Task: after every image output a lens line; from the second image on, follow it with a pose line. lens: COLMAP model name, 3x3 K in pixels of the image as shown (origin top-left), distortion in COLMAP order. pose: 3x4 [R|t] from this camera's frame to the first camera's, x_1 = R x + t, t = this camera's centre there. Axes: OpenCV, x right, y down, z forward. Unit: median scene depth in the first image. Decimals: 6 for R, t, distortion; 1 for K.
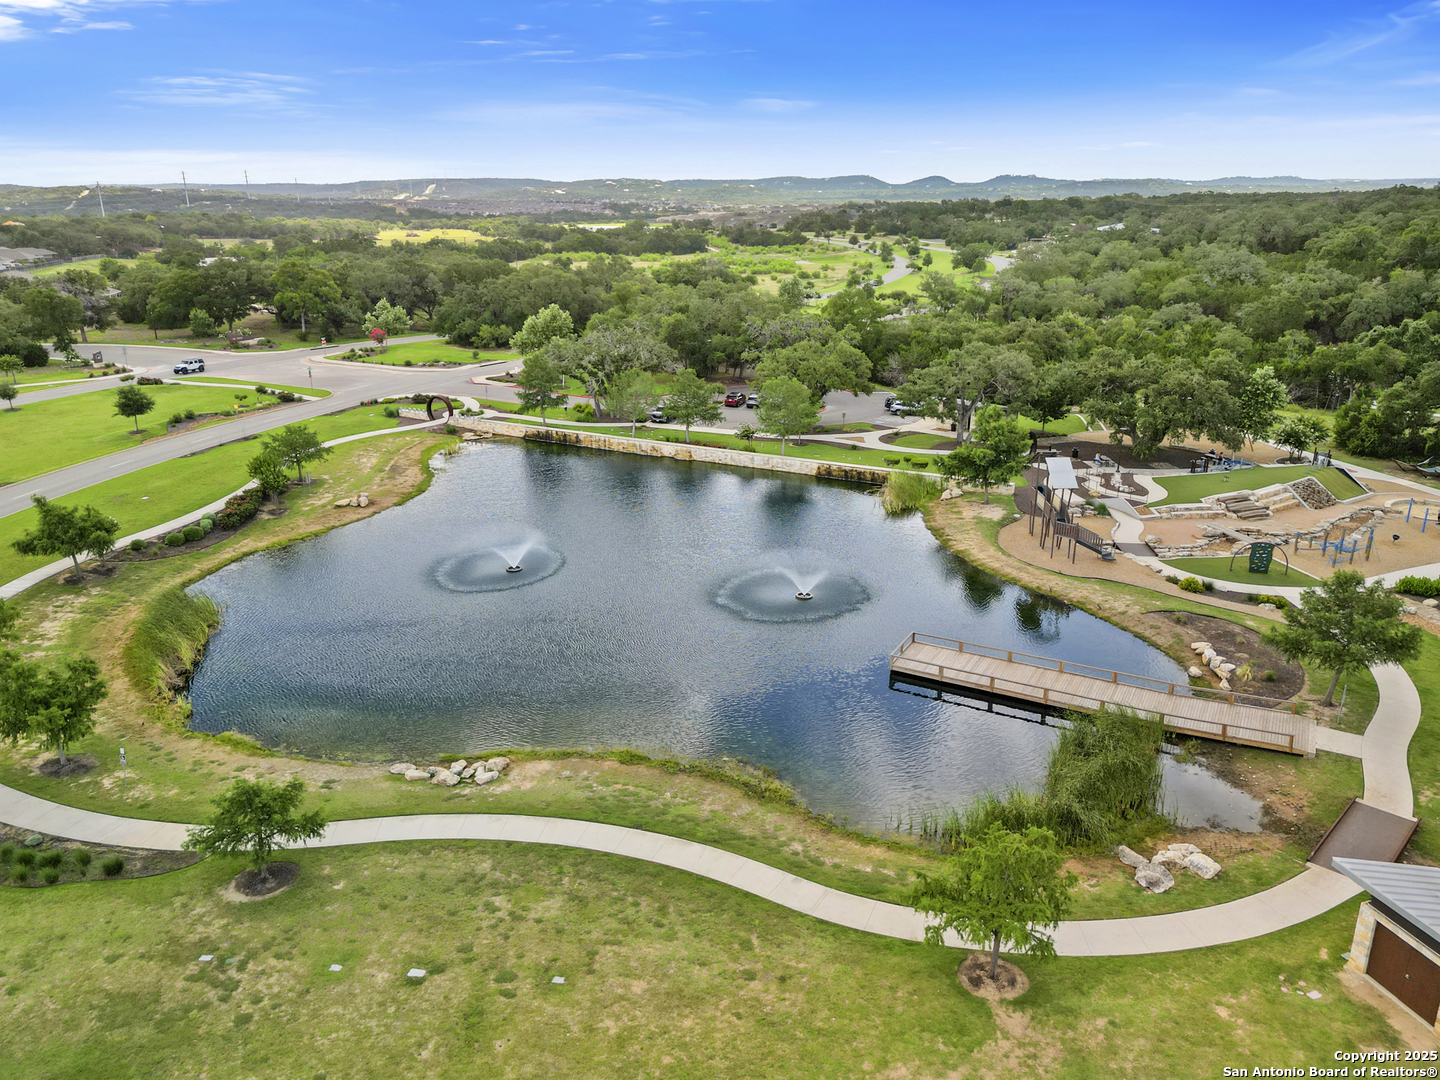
lens RADIAL K [[1011.5, 0, 717.0], [0, 1011.5, 548.6], [0, 0, 1]] dist [0.052330, -0.054035]
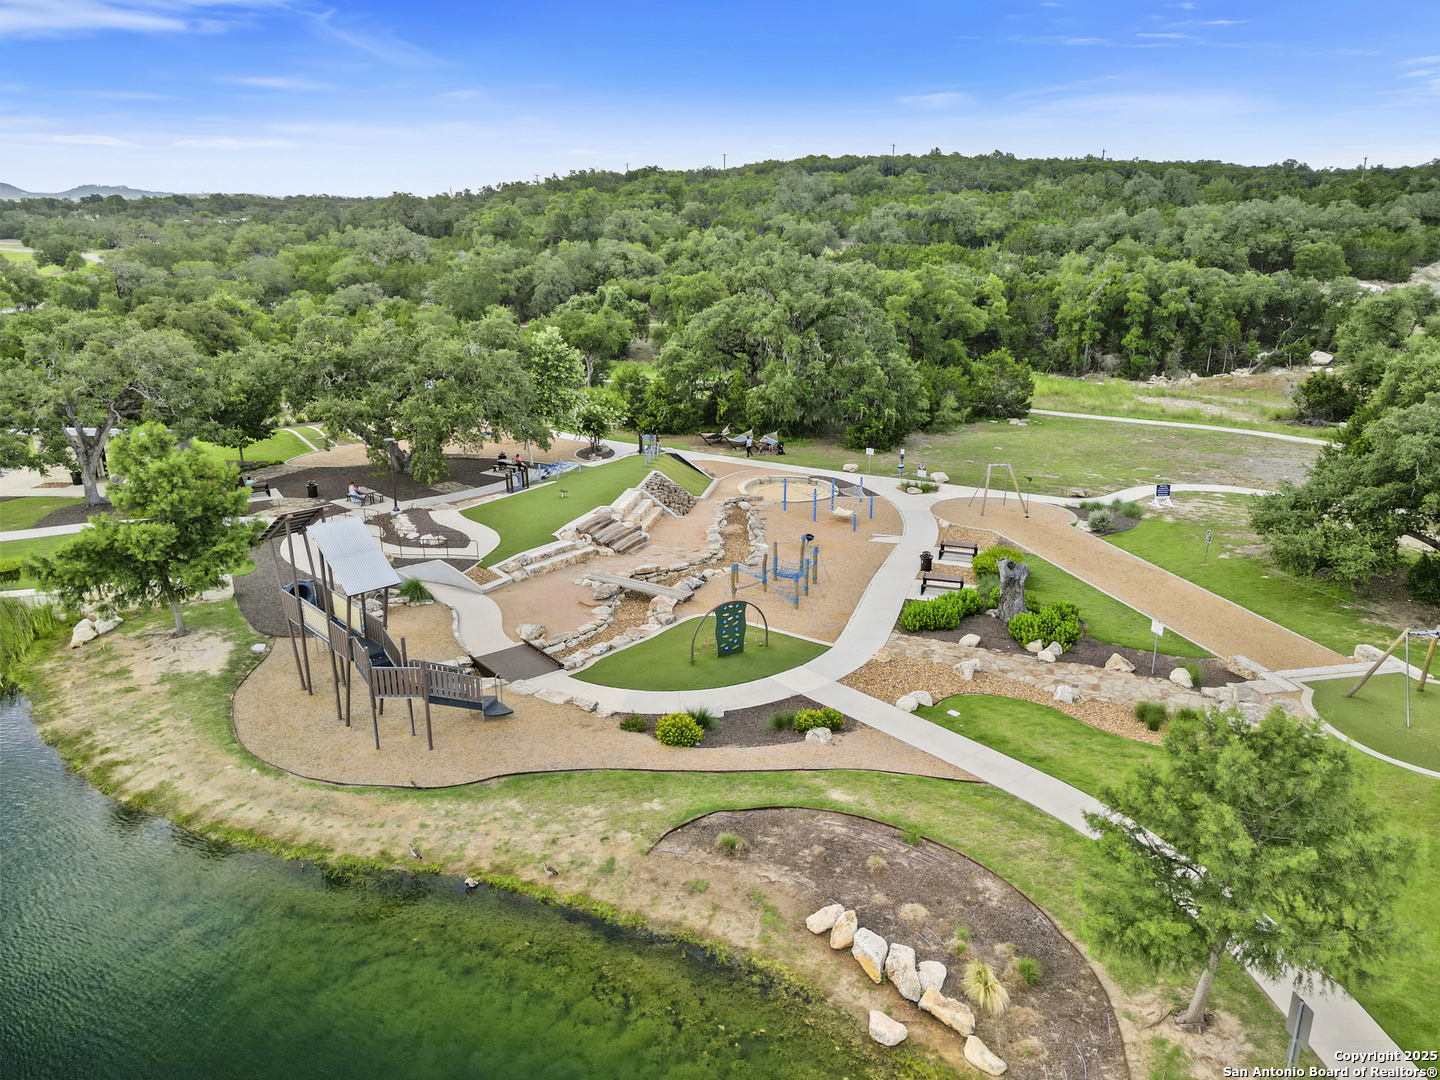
lens RADIAL K [[1011.5, 0, 717.0], [0, 1011.5, 548.6], [0, 0, 1]] dist [0.052330, -0.054035]
pose [[0.708232, -0.209773, 0.674094, 0.109266], [0.218633, 0.973065, 0.073105, -0.052712], [-0.671272, 0.095605, 0.735019, 0.405350]]
